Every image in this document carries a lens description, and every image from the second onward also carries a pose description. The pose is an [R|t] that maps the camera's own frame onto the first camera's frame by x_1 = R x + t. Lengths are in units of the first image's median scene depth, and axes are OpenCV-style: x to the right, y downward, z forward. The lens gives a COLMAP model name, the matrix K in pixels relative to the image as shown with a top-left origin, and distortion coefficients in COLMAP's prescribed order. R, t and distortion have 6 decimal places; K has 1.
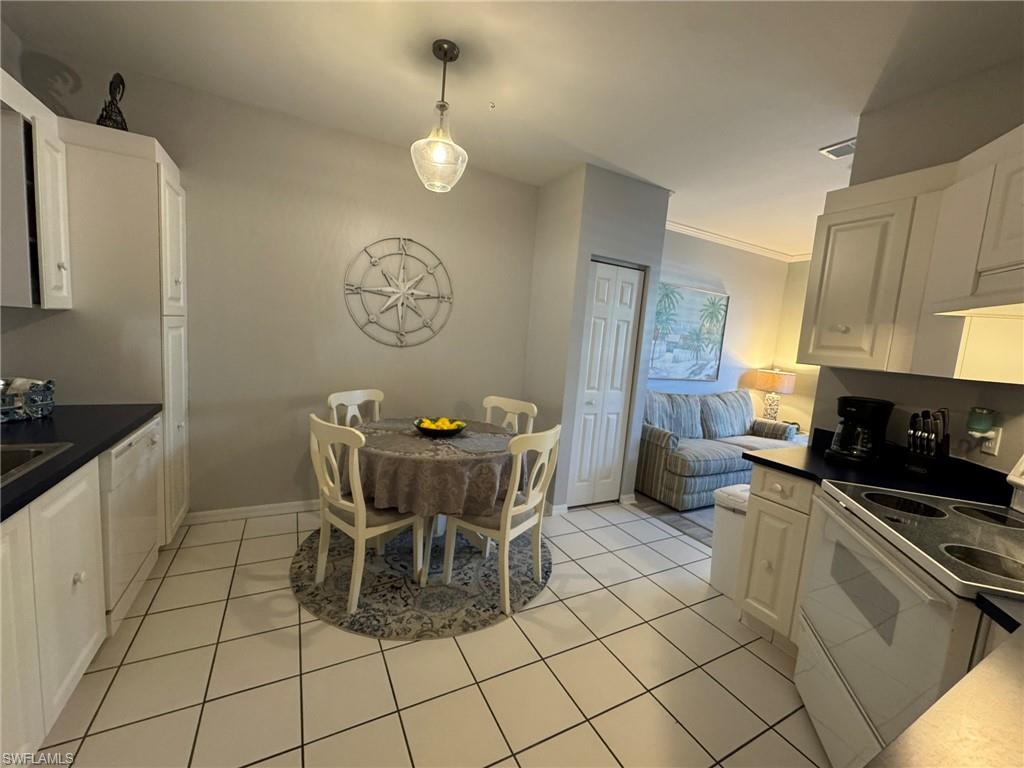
lens RADIAL K [[409.4, 0, 512.3], [0, 409.4, 382.1], [0, 0, 1]] dist [-0.002438, 0.000446]
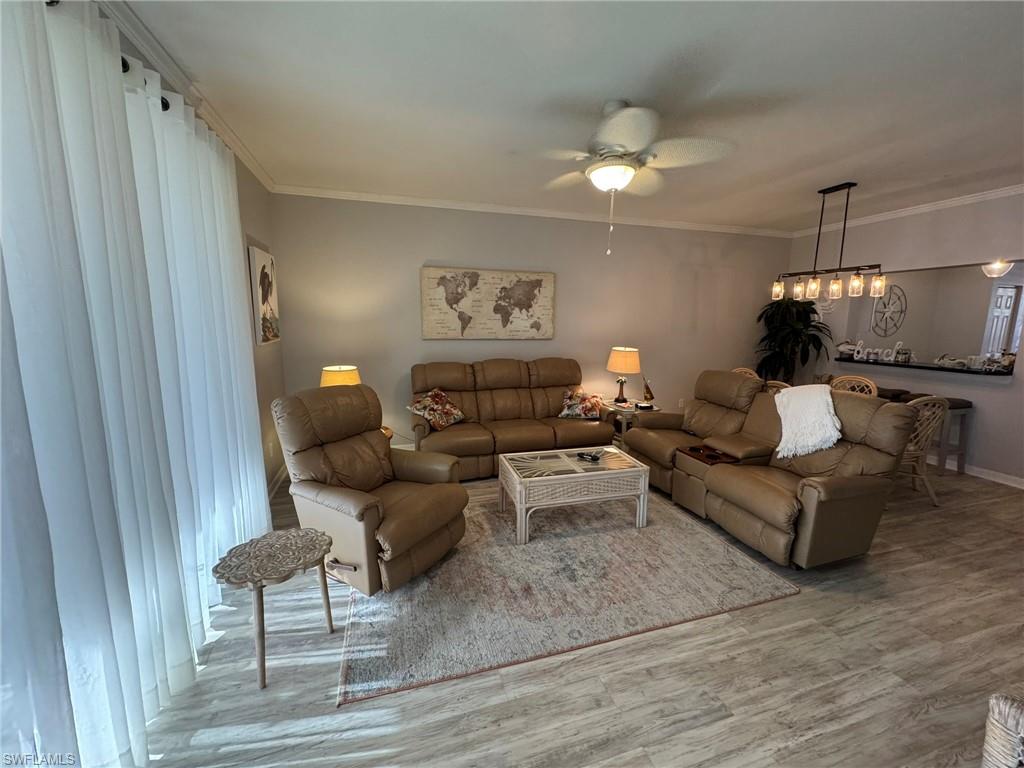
lens RADIAL K [[409.4, 0, 512.3], [0, 409.4, 382.1], [0, 0, 1]] dist [-0.002438, 0.000446]
pose [[0.979454, -0.038746, -0.197909, -1.178126], [0.044901, 0.998634, 0.026704, 0.001283], [0.196604, -0.035042, 0.979857, -0.960258]]
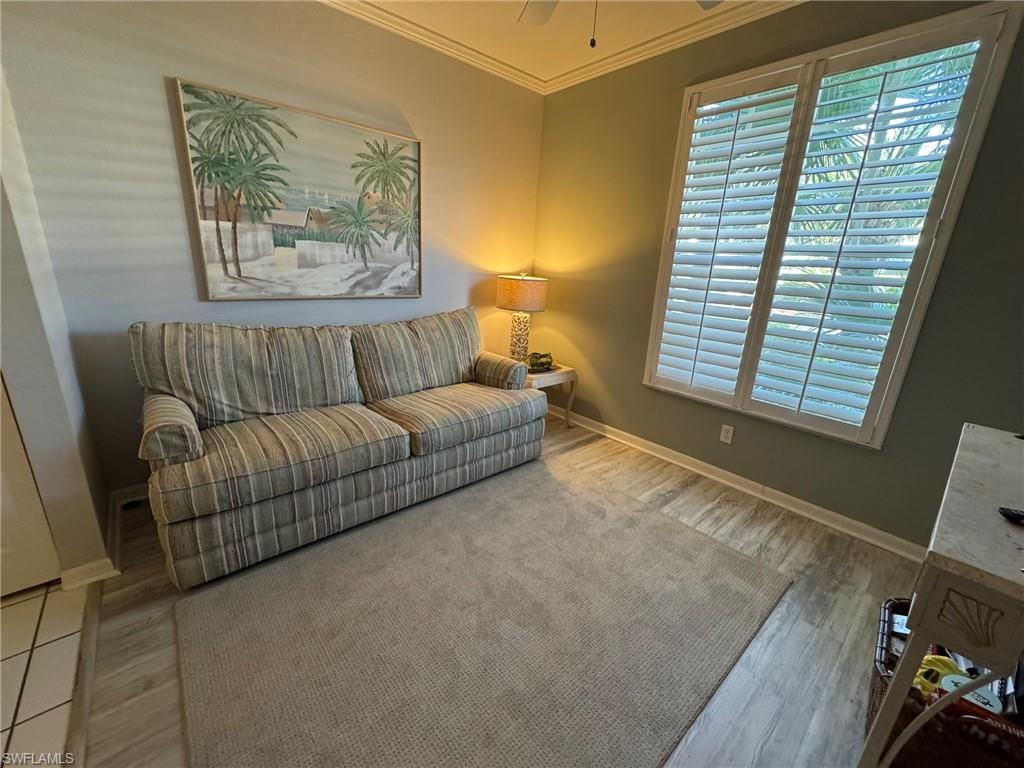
lens RADIAL K [[409.4, 0, 512.3], [0, 409.4, 382.1], [0, 0, 1]] dist [-0.002438, 0.000446]
pose [[0.973603, -0.095245, 0.207424, 0.533756], [0.053609, 0.978774, 0.197804, 0.009068], [-0.221861, -0.181463, 0.958044, 0.392851]]
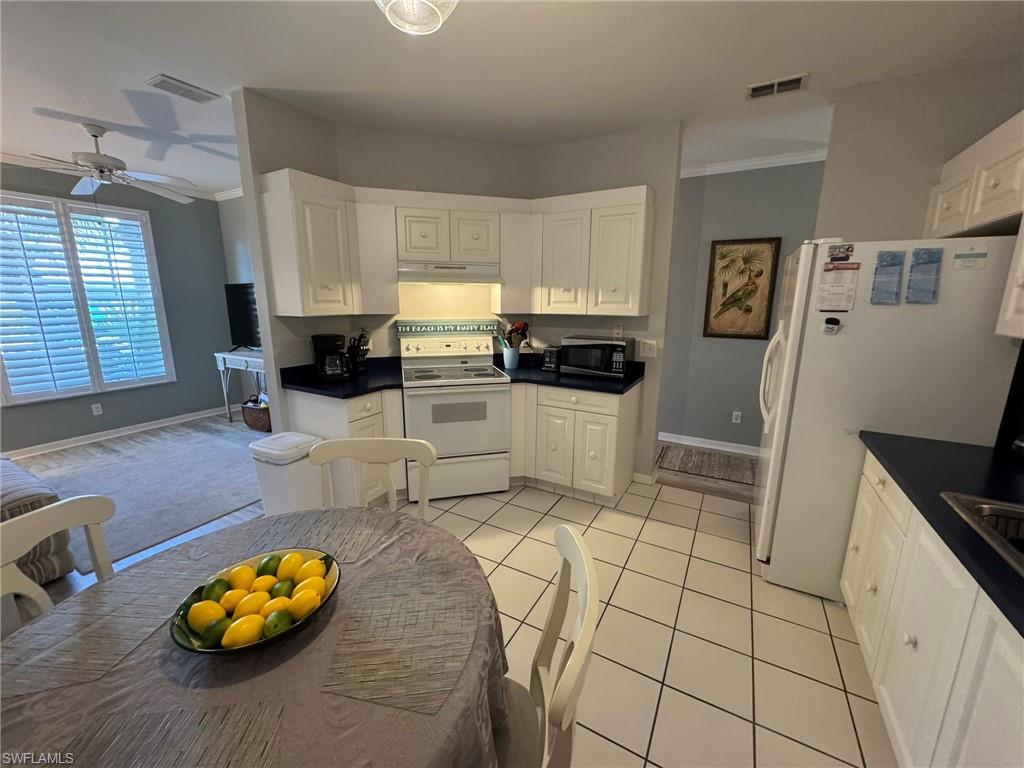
lens RADIAL K [[409.4, 0, 512.3], [0, 409.4, 382.1], [0, 0, 1]] dist [-0.002438, 0.000446]
pose [[-0.538741, -0.247375, 0.805335, -0.299791], [0.048826, 0.945144, 0.322983, -0.101984], [-0.841055, 0.213326, -0.497109, 0.517665]]
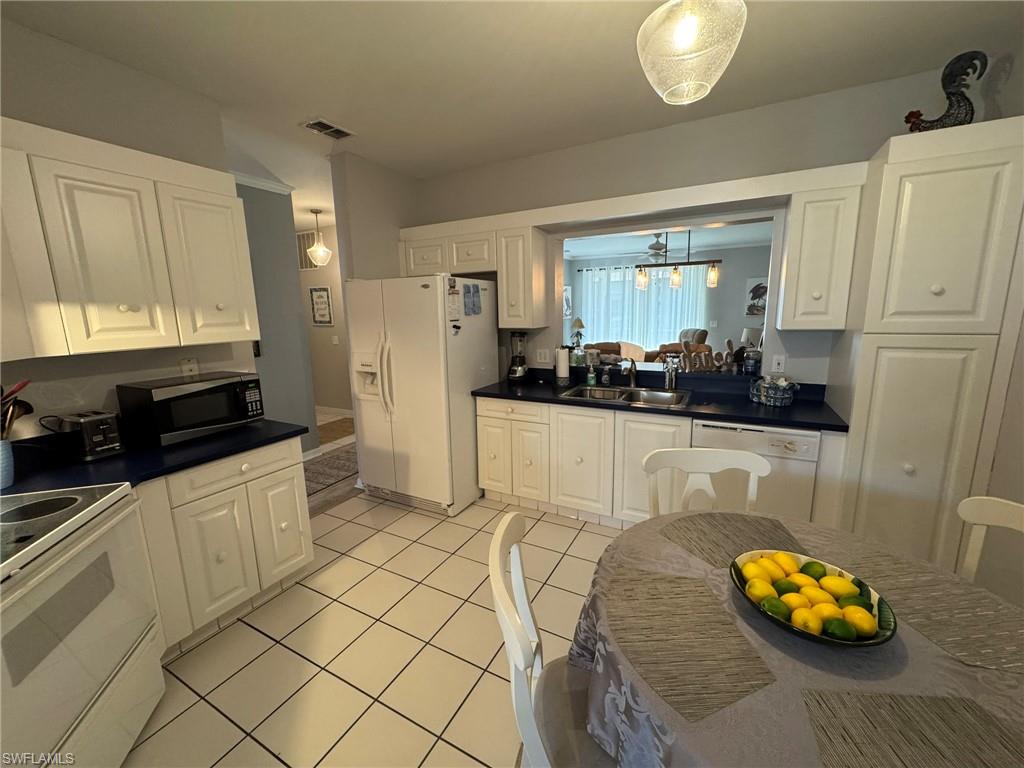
lens RADIAL K [[409.4, 0, 512.3], [0, 409.4, 382.1], [0, 0, 1]] dist [-0.002438, 0.000446]
pose [[-0.828594, 0.039305, -0.558469, 0.149938], [-0.108147, 0.967507, 0.228549, -0.083439], [0.549305, 0.249771, -0.797420, 0.602738]]
